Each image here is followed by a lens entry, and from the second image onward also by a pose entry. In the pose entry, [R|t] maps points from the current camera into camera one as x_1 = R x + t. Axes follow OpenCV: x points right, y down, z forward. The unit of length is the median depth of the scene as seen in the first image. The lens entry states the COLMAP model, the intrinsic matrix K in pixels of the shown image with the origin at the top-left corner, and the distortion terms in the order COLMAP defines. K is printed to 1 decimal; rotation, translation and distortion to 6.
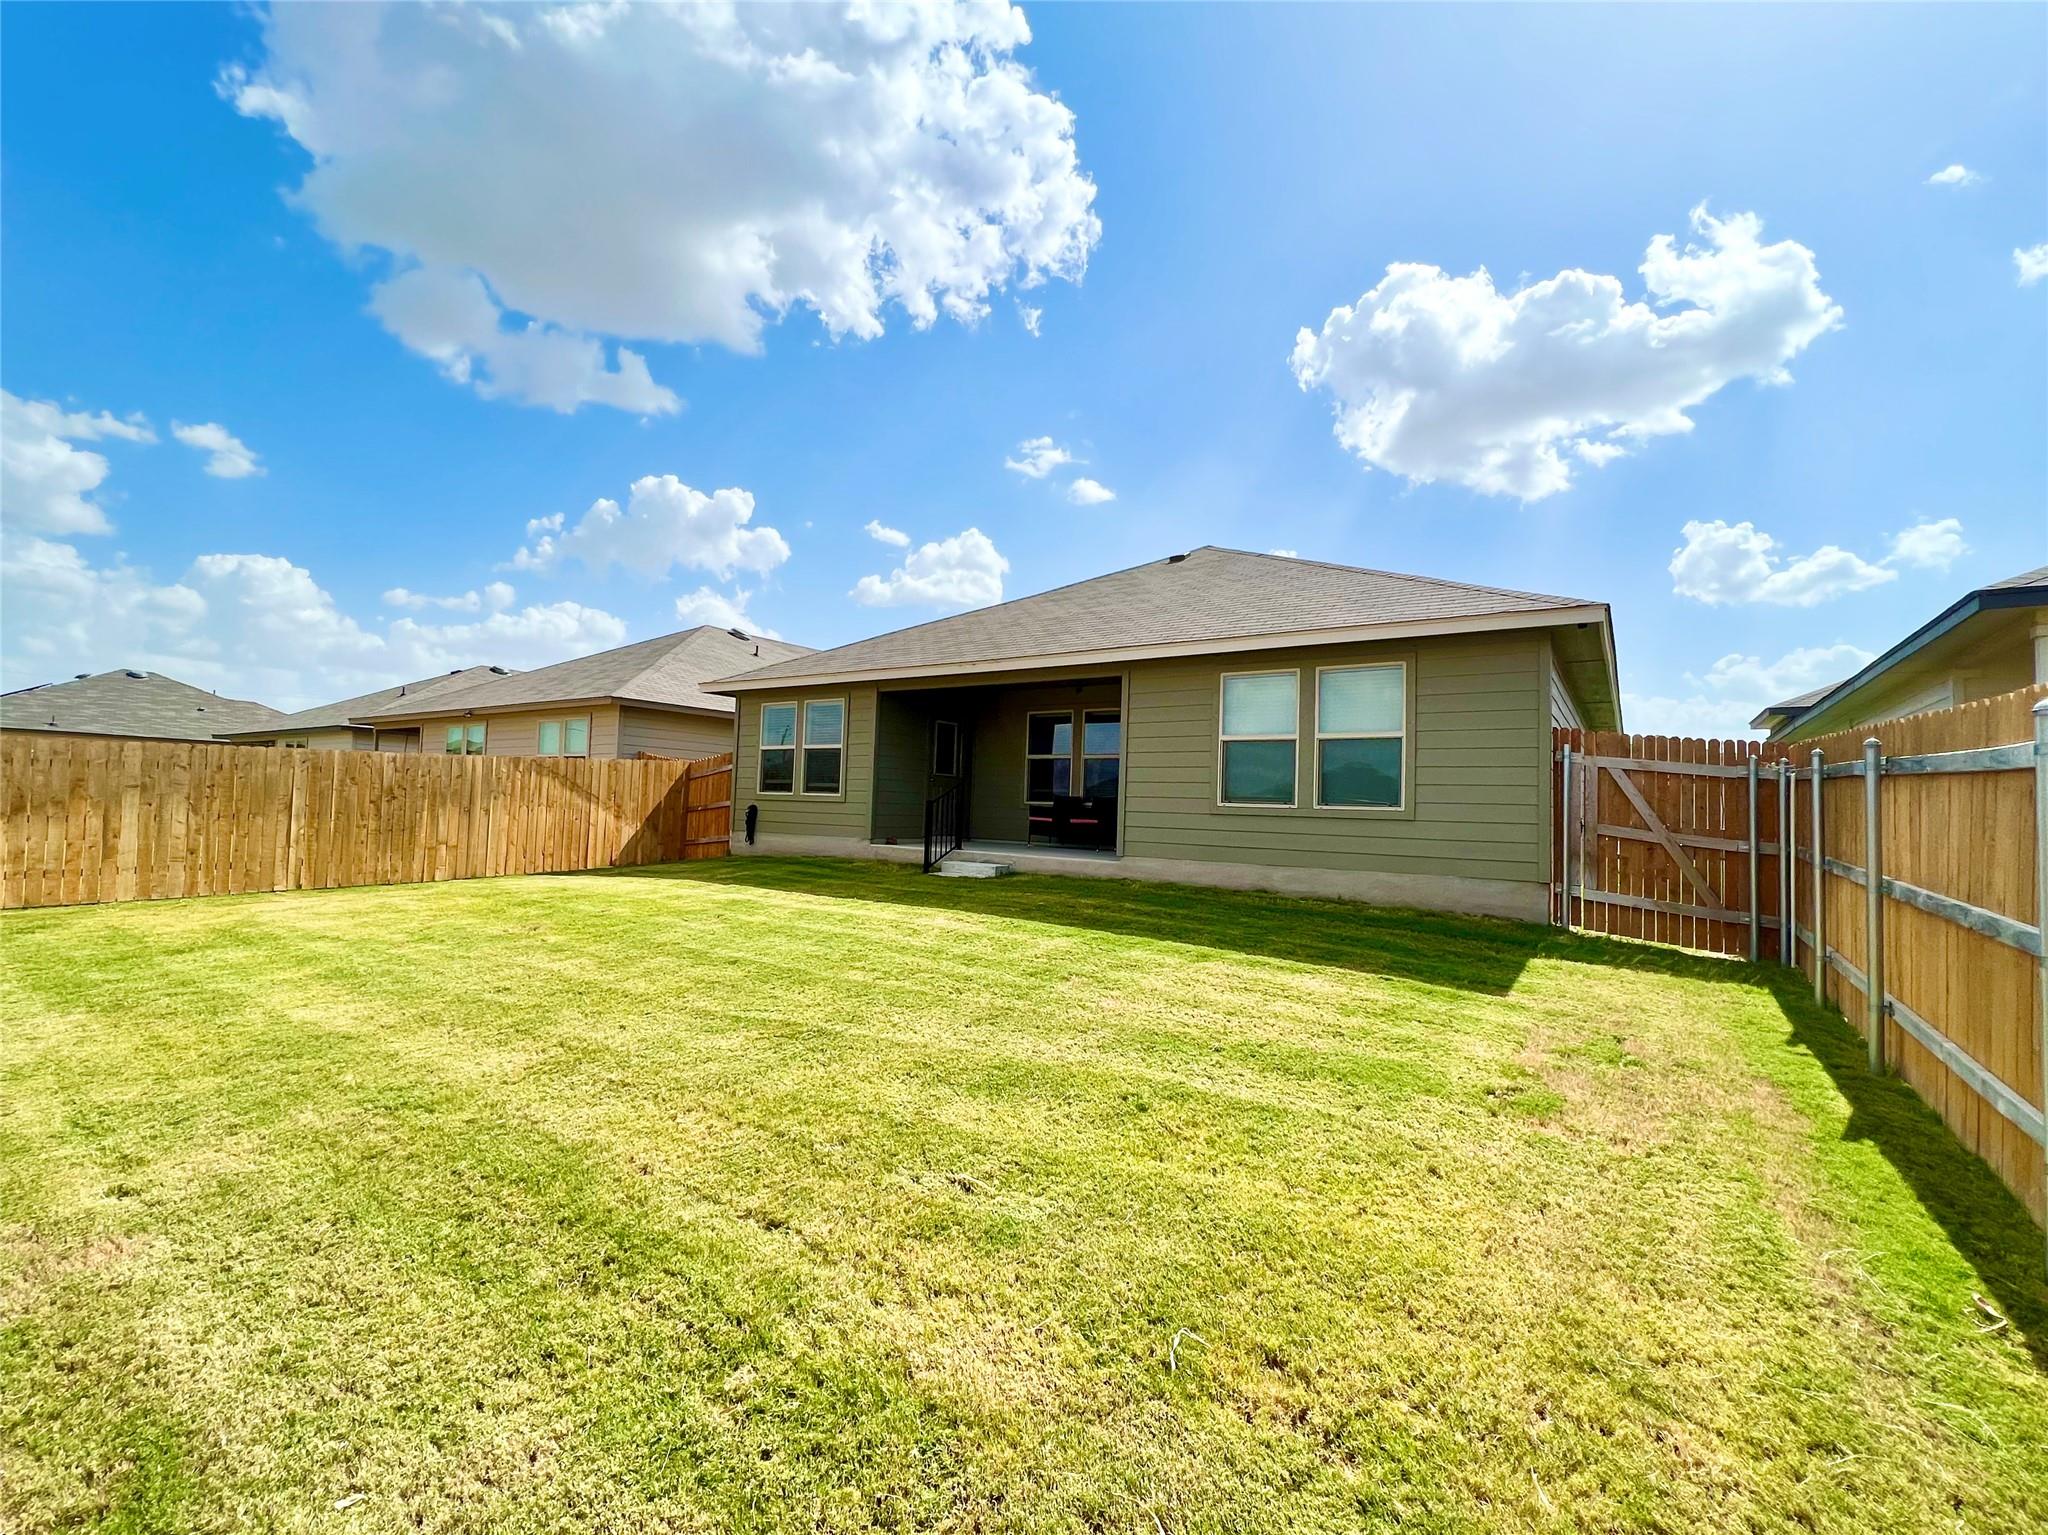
lens RADIAL K [[873.5, 0, 1019.8], [0, 873.5, 767.7], [0, 0, 1]] dist [-0.001200, 0.000131]
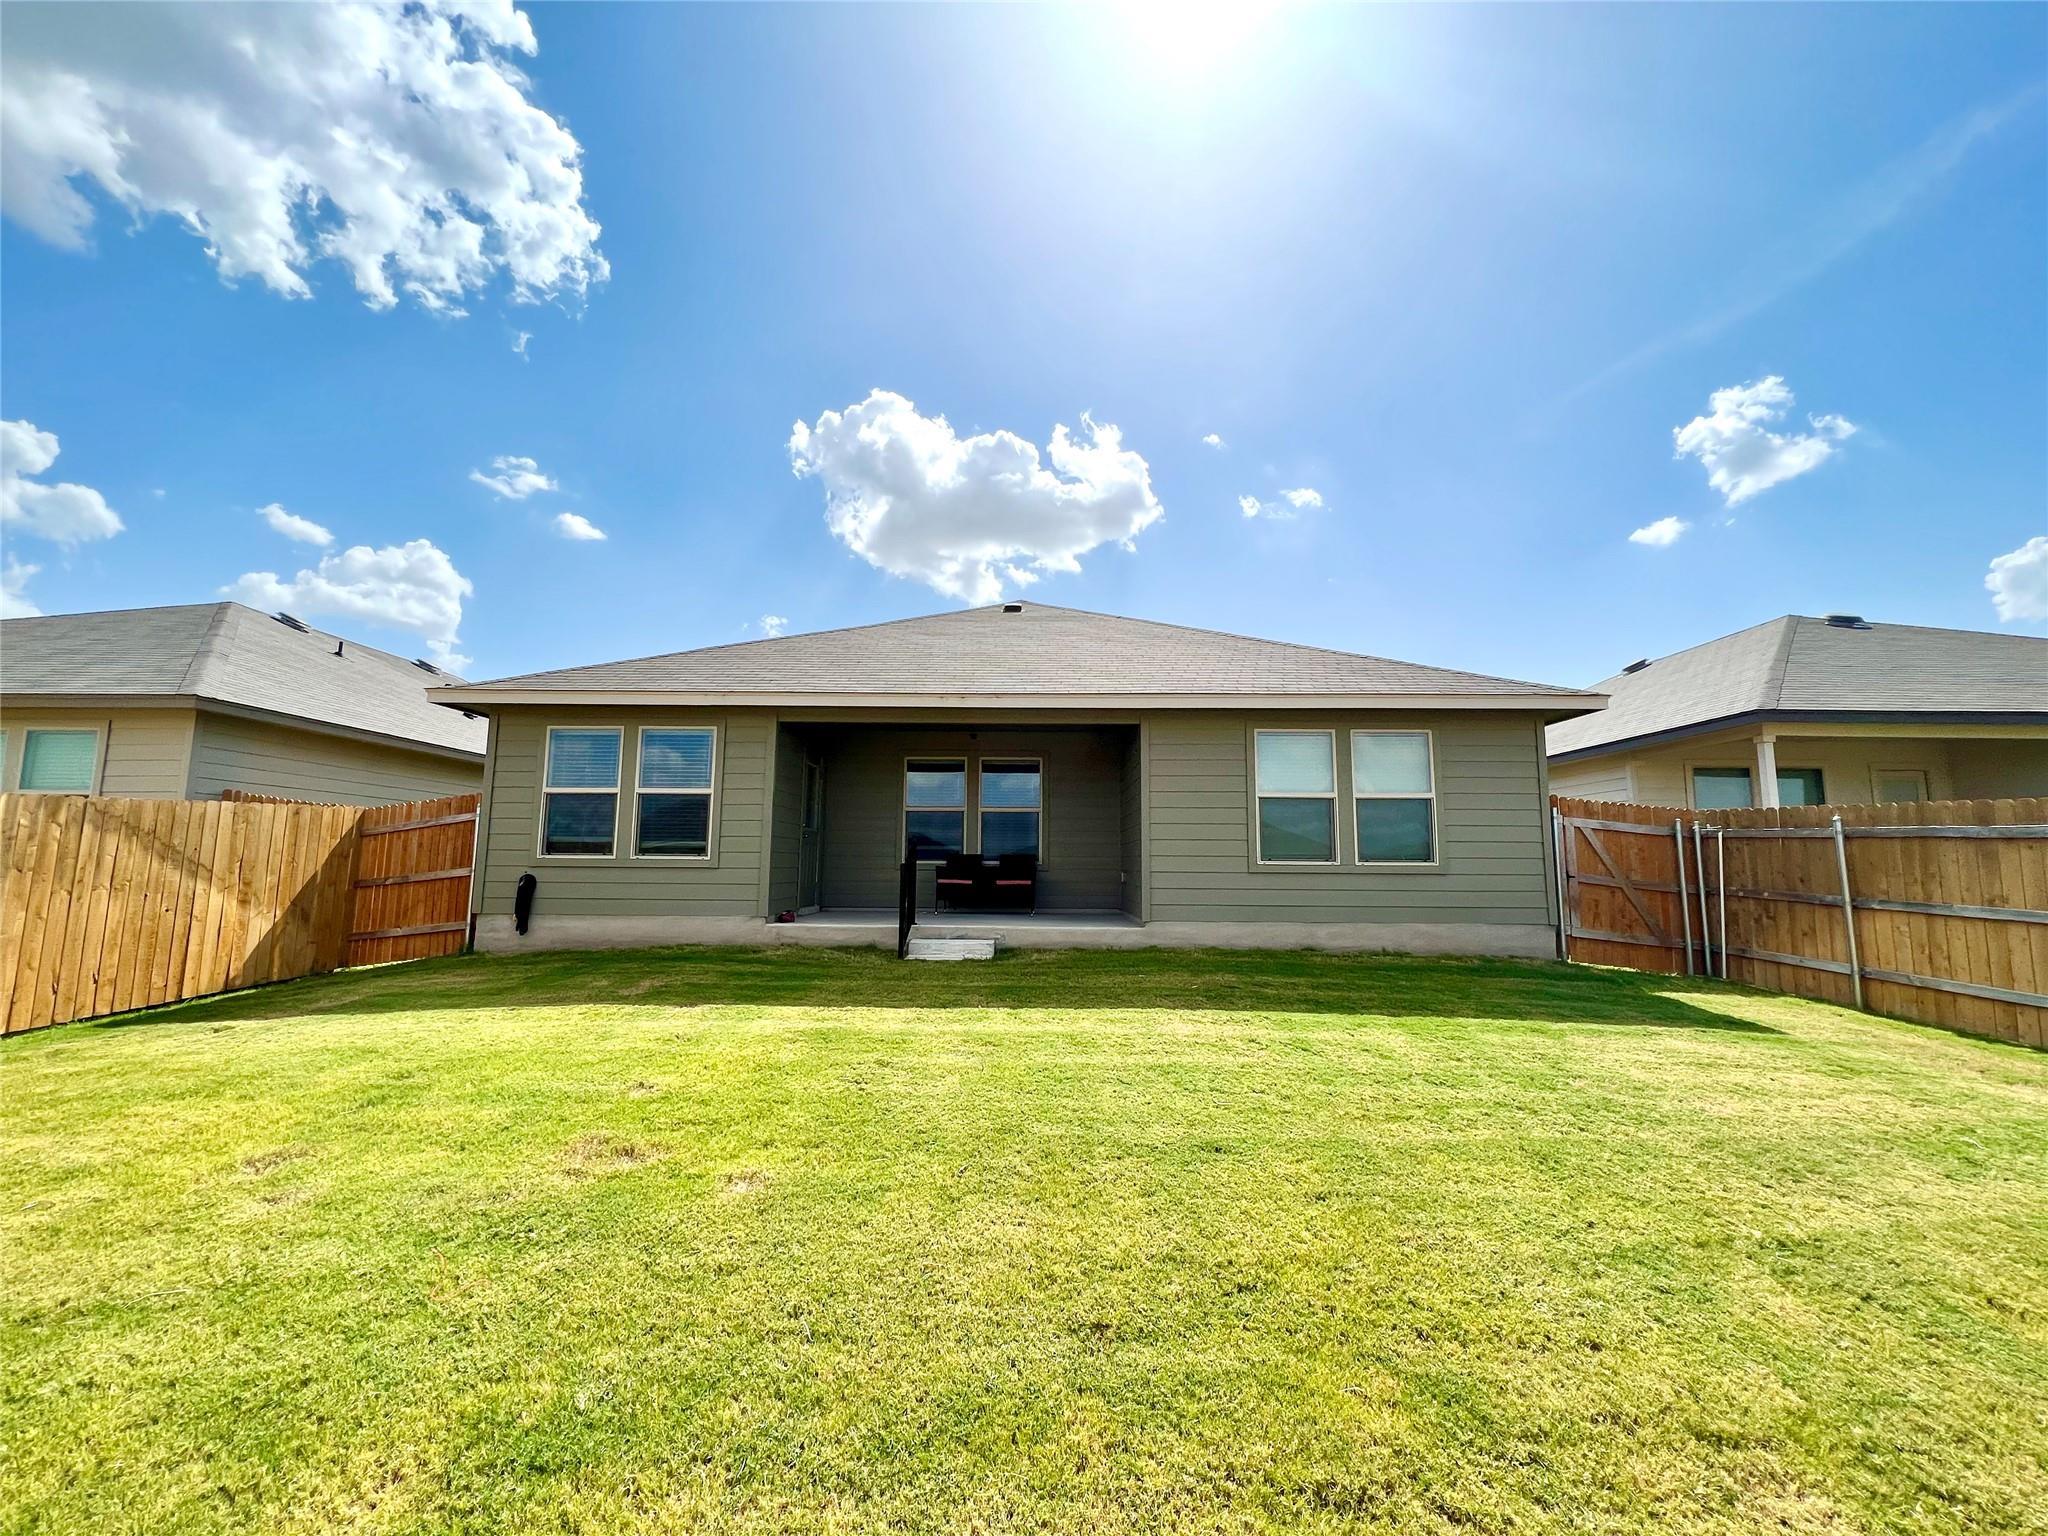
lens RADIAL K [[817.3, 0, 1019.8], [0, 817.3, 767.0], [0, 0, 1]] dist [-0.002143, 0.000164]
pose [[0.832725, 0.041309, 0.552144, -0.358636], [-0.007874, 0.997996, -0.062791, -0.003613], [-0.553631, 0.047940, 0.831381, 0.275419]]
